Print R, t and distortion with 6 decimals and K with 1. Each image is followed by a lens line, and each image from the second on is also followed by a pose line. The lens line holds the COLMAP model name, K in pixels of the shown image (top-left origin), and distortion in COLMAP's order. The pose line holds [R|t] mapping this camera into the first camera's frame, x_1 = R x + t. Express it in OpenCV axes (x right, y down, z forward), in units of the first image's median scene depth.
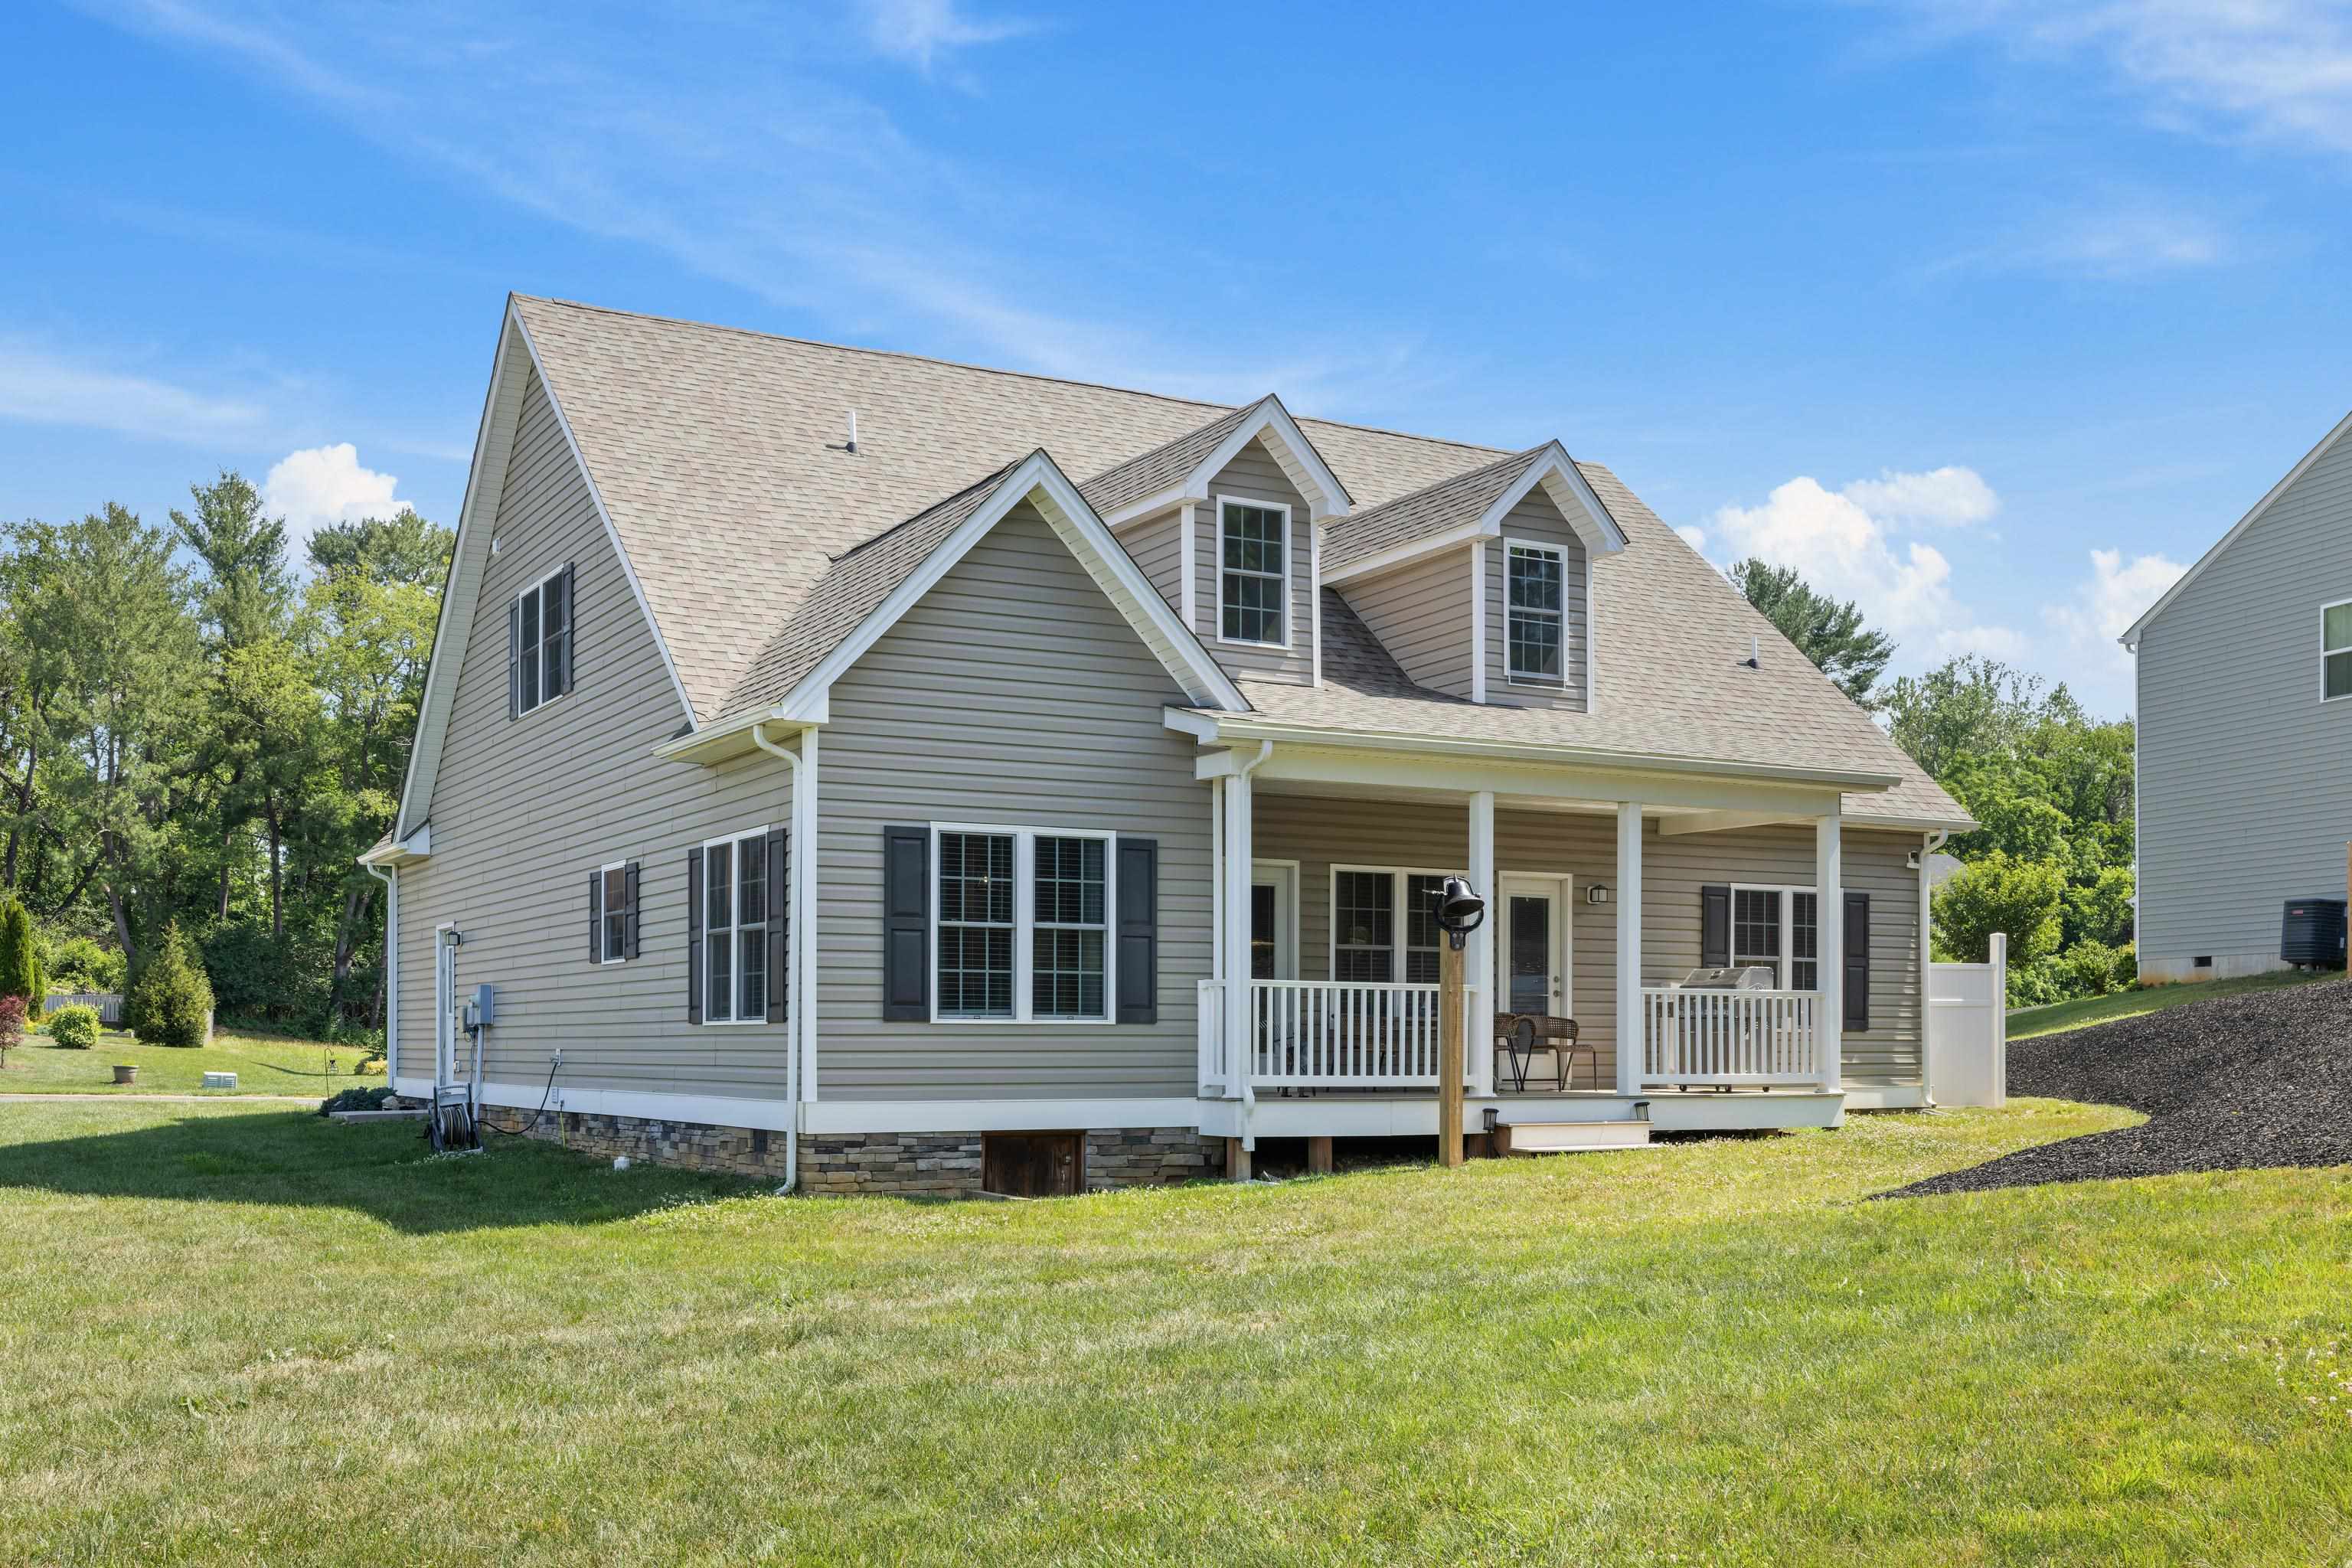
lens RADIAL K [[2335.5, 0, 1176.3], [0, 2335.5, 1018.1], [0, 0, 1]] dist [-0.001173, -0.000417]
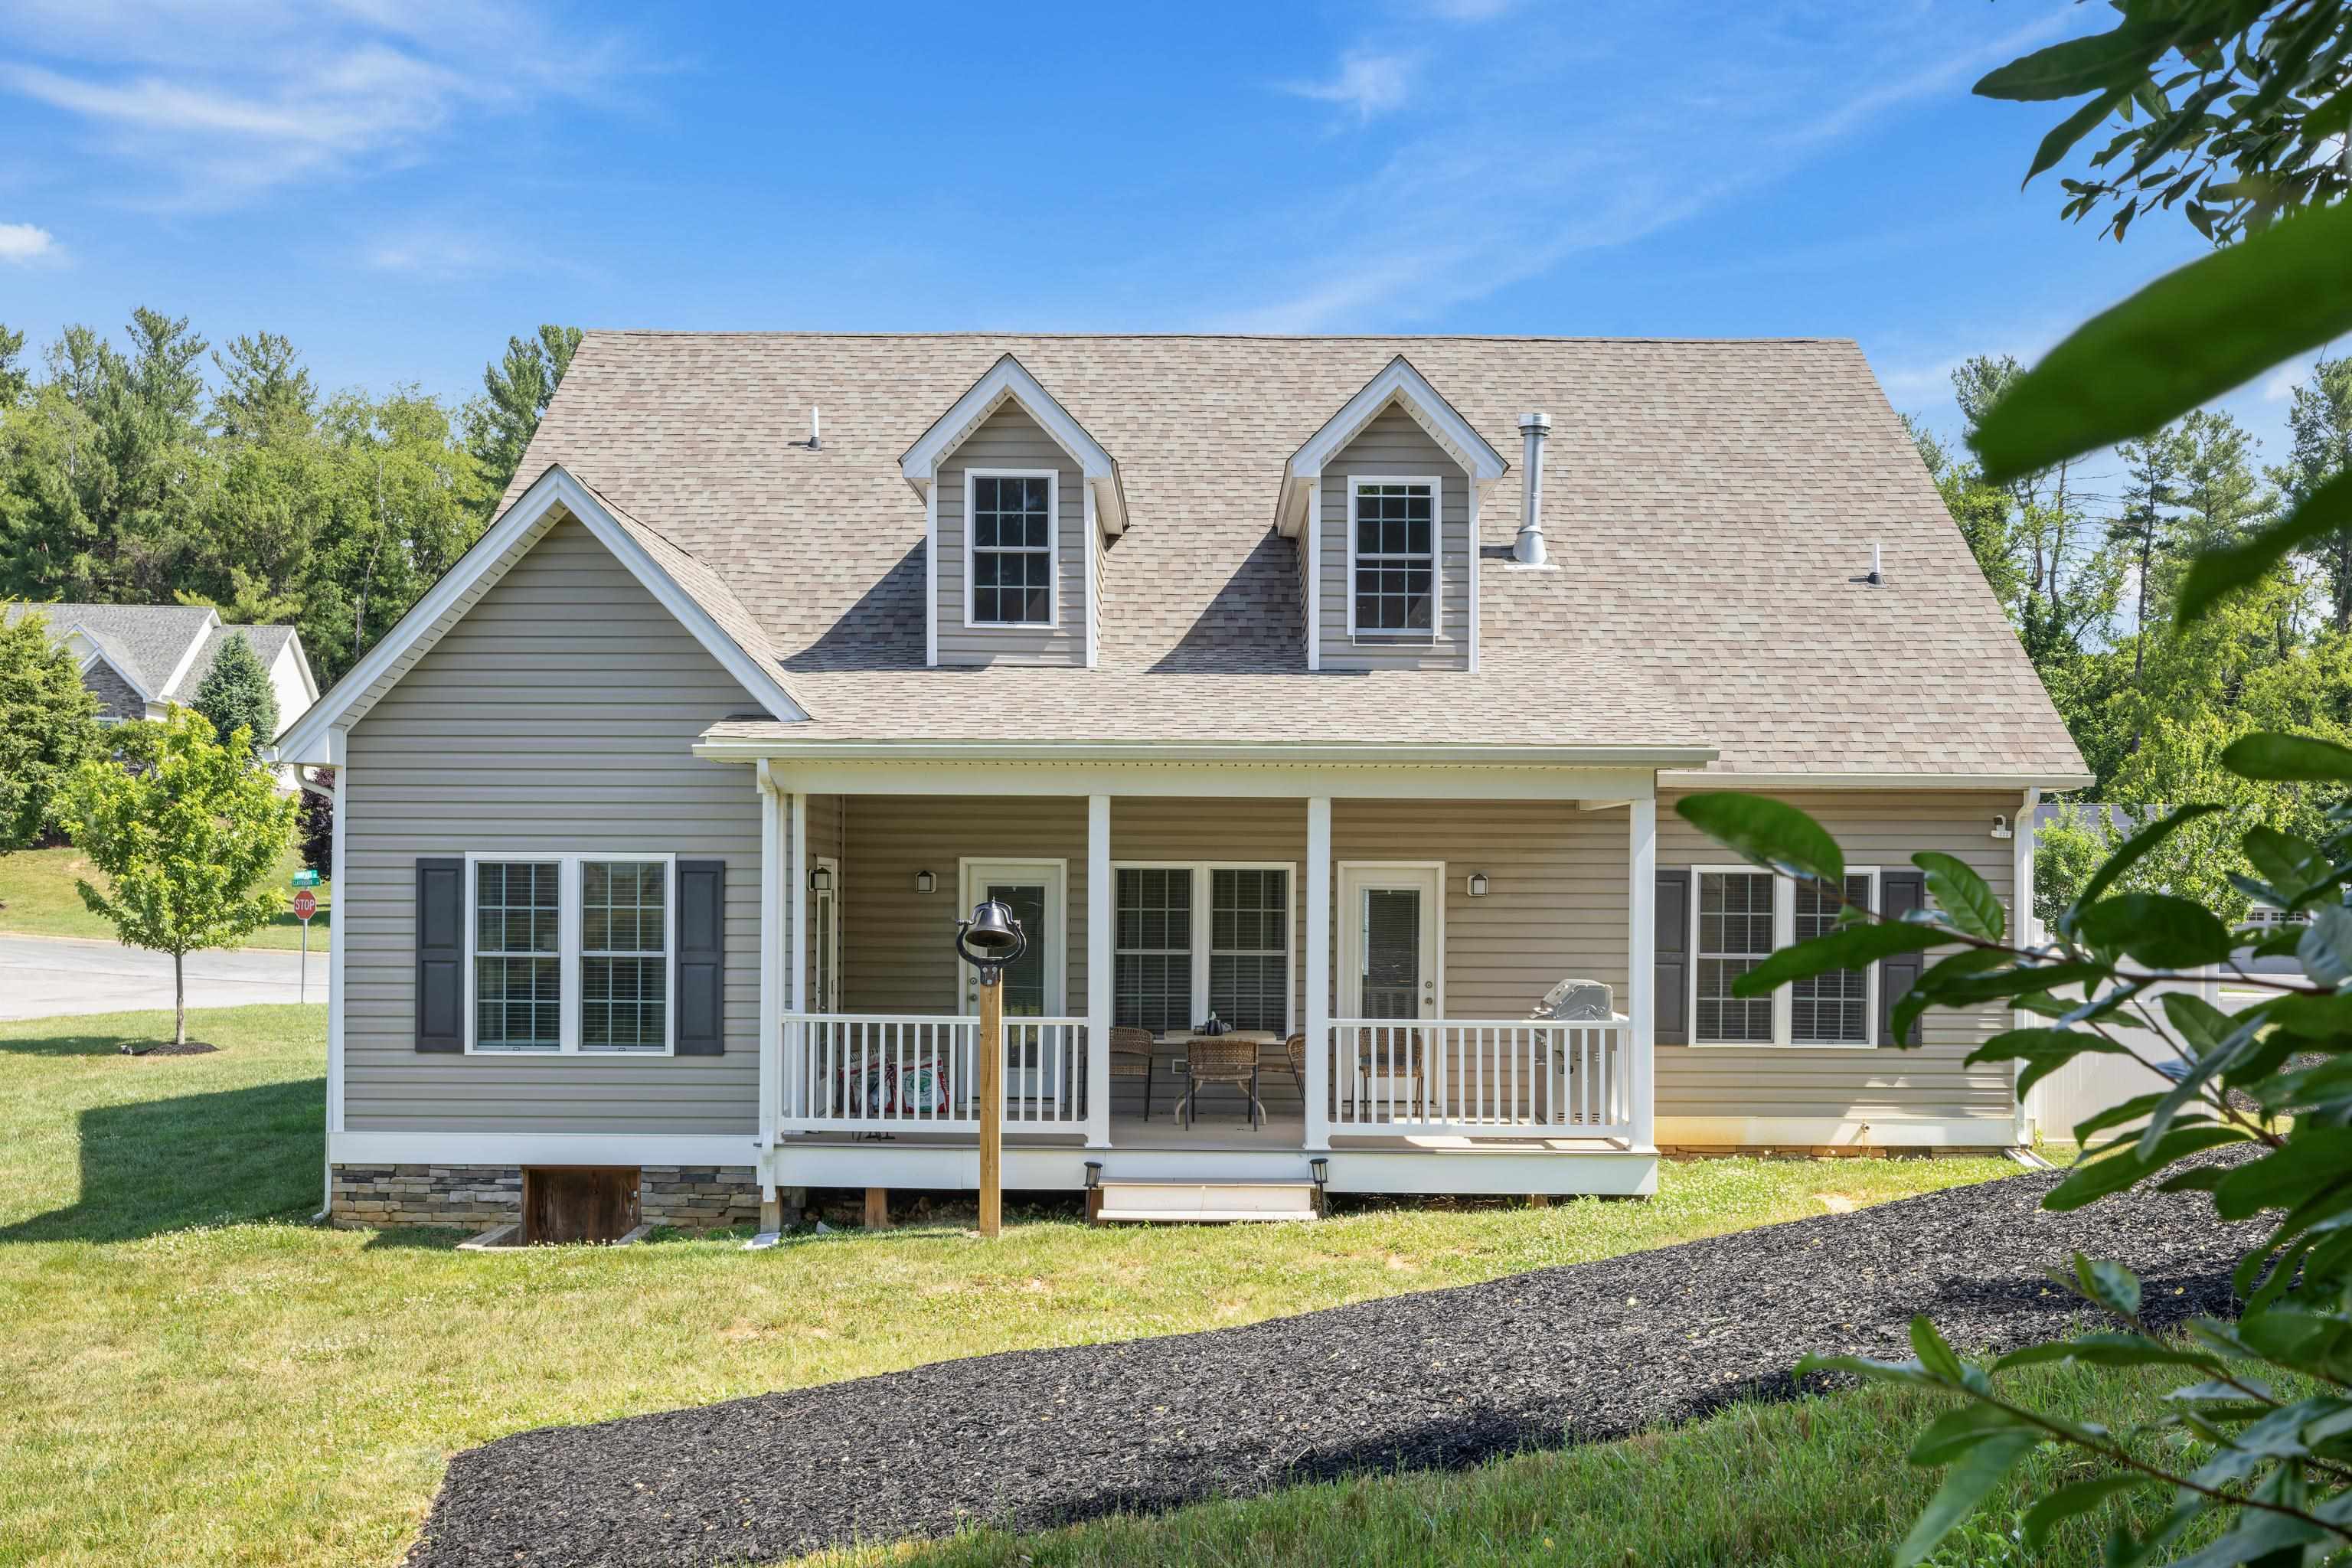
lens RADIAL K [[2080.5, 0, 1181.1], [0, 2080.5, 892.3], [0, 0, 1]] dist [0.001350, -0.001135]
pose [[0.870772, 0.005158, -0.491661, 0.494266], [0.000505, 0.999935, 0.011384, -0.063868], [0.491687, -0.010161, 0.870713, 0.314078]]
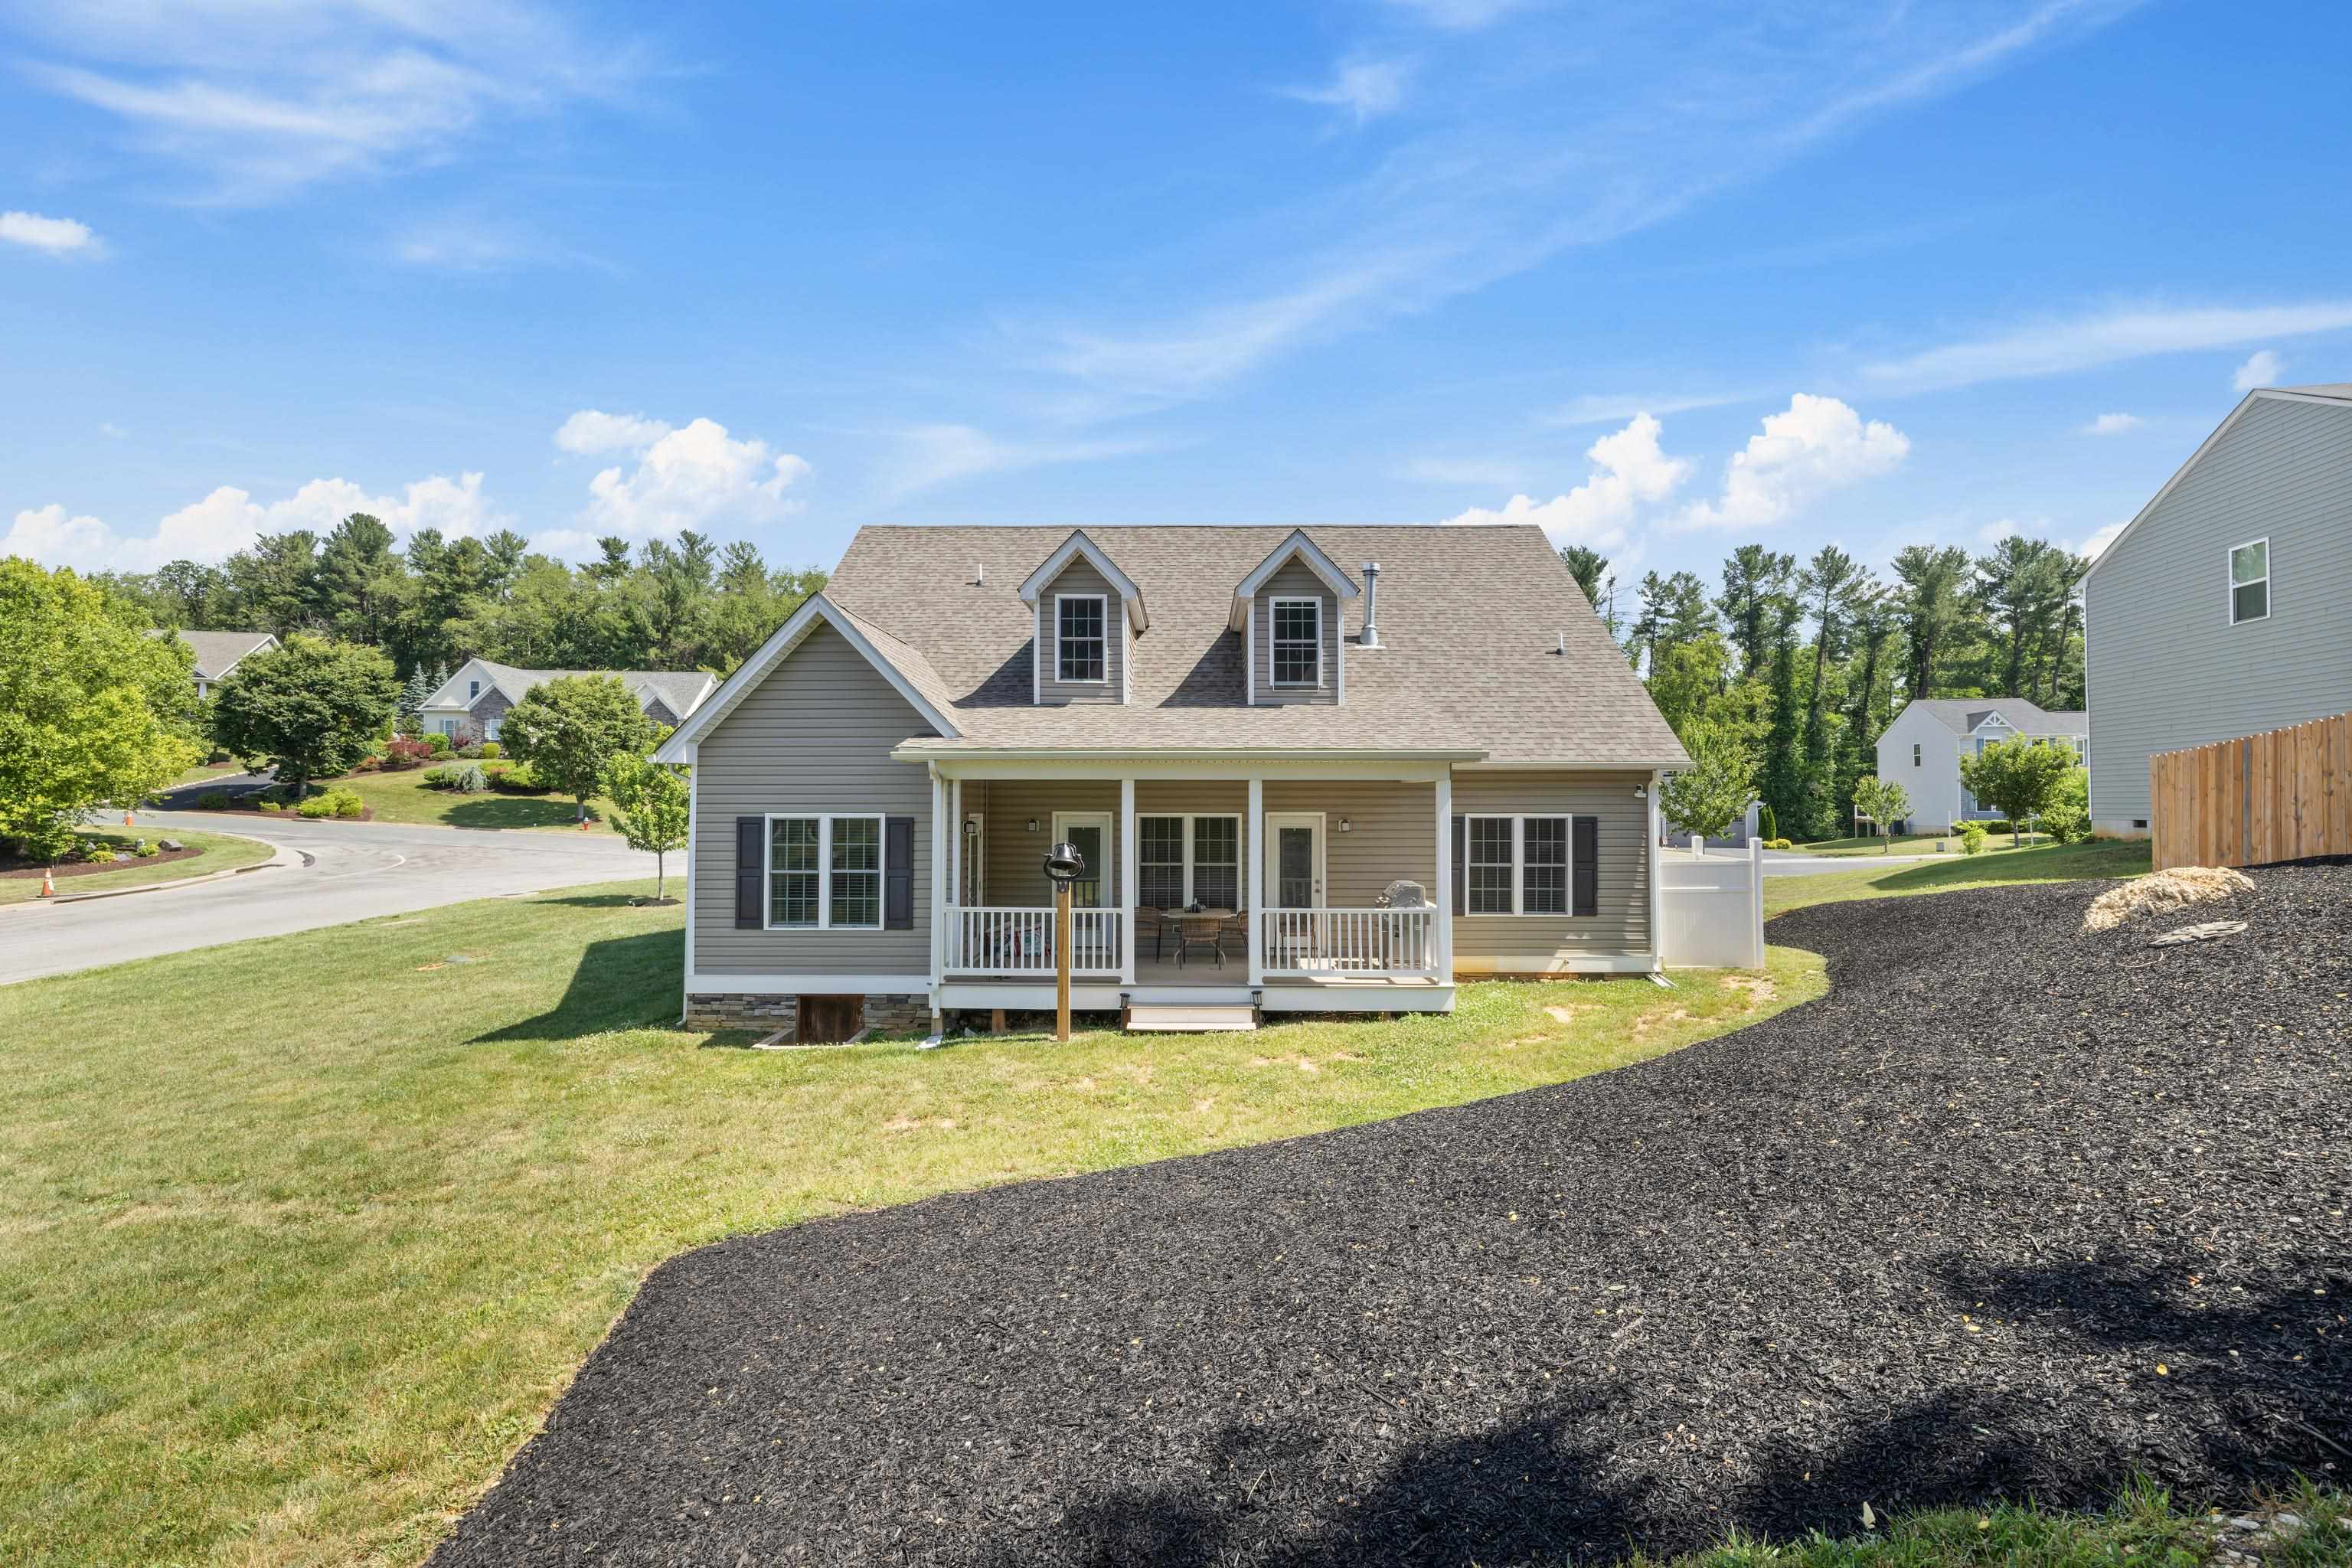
lens RADIAL K [[987.4, 0, 1179.9], [0, 987.4, 770.6], [0, 0, 1]] dist [-0.001510, 0.000022]
pose [[0.867791, -0.016692, -0.496650, 0.436419], [0.006081, 0.999718, -0.022973, -0.080477], [0.496893, 0.016916, 0.867647, 0.429120]]
